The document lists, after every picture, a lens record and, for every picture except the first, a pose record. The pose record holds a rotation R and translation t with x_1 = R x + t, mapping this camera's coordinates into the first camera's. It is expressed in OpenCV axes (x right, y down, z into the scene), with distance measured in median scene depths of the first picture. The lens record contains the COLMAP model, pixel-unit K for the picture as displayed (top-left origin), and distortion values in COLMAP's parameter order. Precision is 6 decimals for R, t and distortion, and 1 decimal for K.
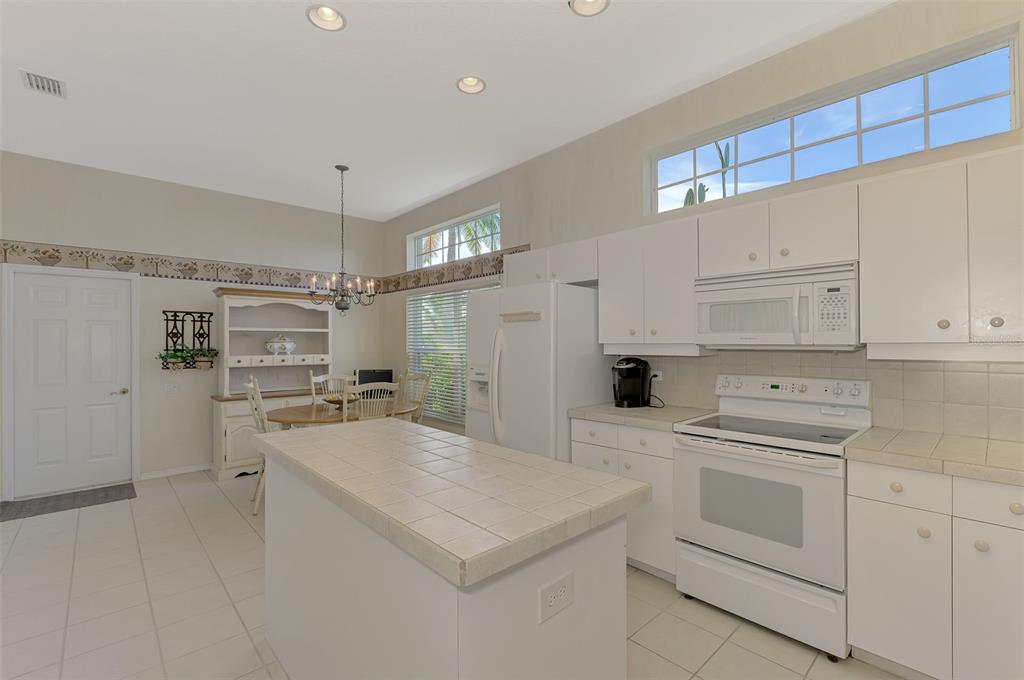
lens RADIAL K [[455.4, 0, 516.4], [0, 455.4, 340.6], [0, 0, 1]] dist [0.000158, -0.000424]
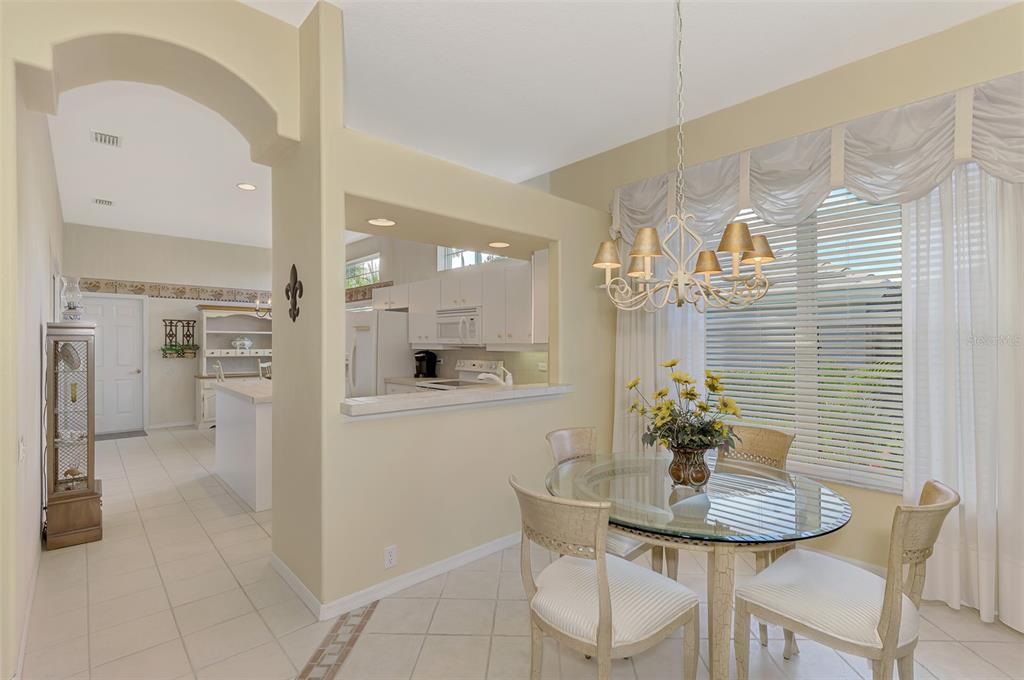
lens RADIAL K [[474.6, 0, 513.9], [0, 474.6, 344.0], [0, 0, 1]] dist [-0.000083, -0.000386]
pose [[0.999958, 0.007392, -0.005462, 0.406767], [-0.007346, 0.999937, 0.008500, -0.005602], [0.005524, -0.008460, 0.999949, -0.581301]]
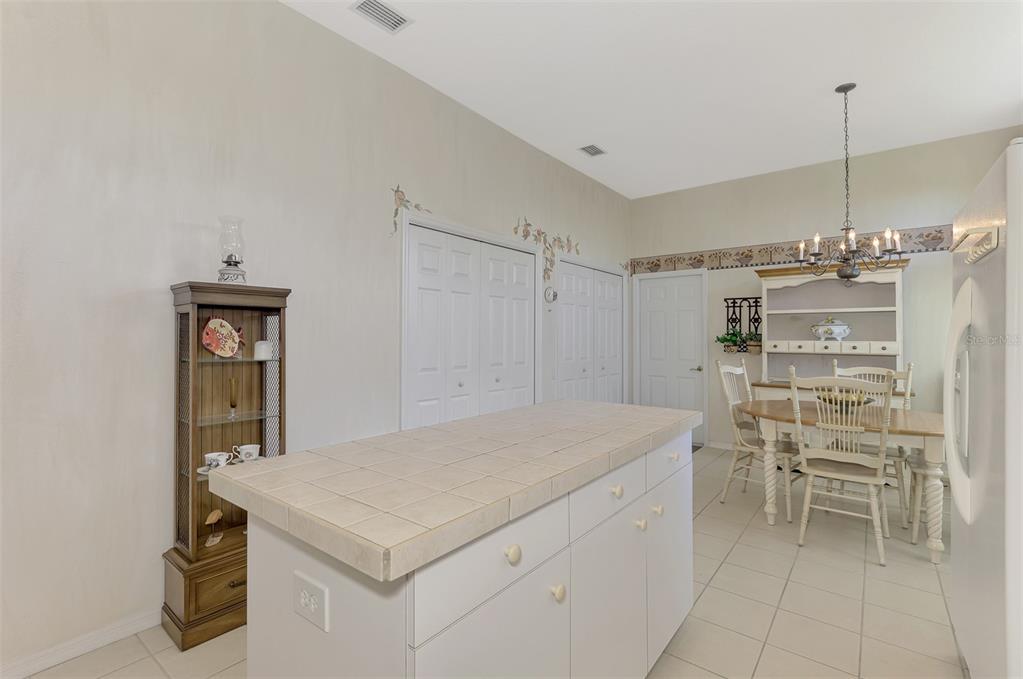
lens RADIAL K [[463.8, 0, 515.9], [0, 463.8, 328.1], [0, 0, 1]] dist [-0.002231, -0.000367]
pose [[0.166934, -0.014406, -0.985863, 0.243262], [0.001871, 0.999896, -0.014295, 0.020640], [0.985966, 0.000542, 0.166944, 0.311131]]
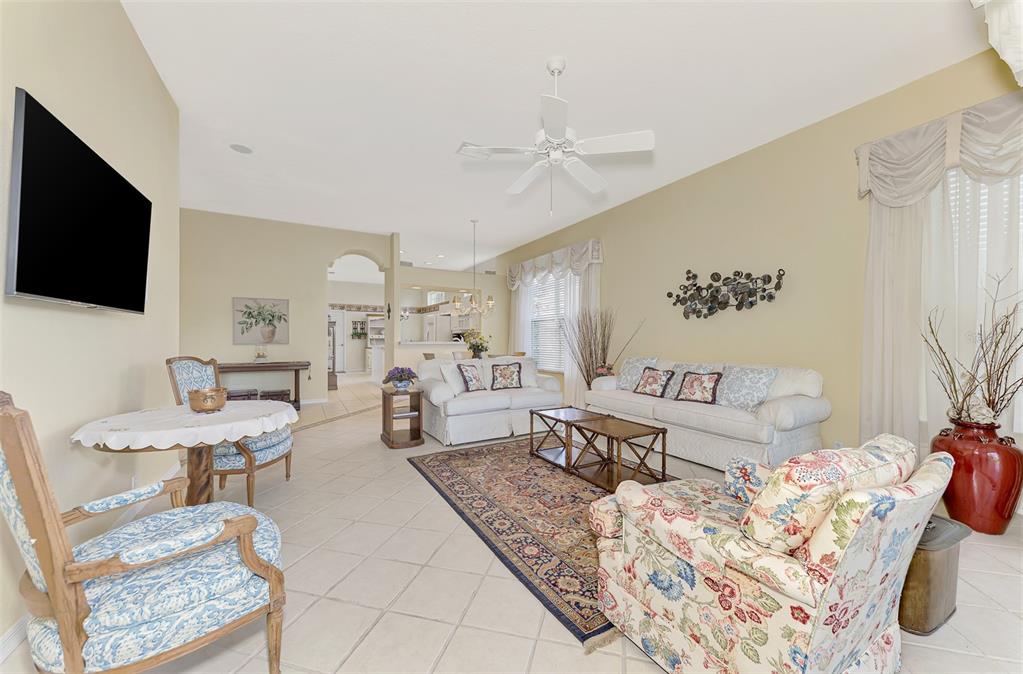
lens RADIAL K [[373.4, 0, 516.8], [0, 373.4, 339.9], [0, 0, 1]] dist [0.008367, 0.000085]
pose [[0.976335, 0.007571, -0.216133, 0.973712], [-0.005895, 0.999947, 0.008397, 0.040326], [0.216185, -0.006924, 0.976328, -1.384714]]
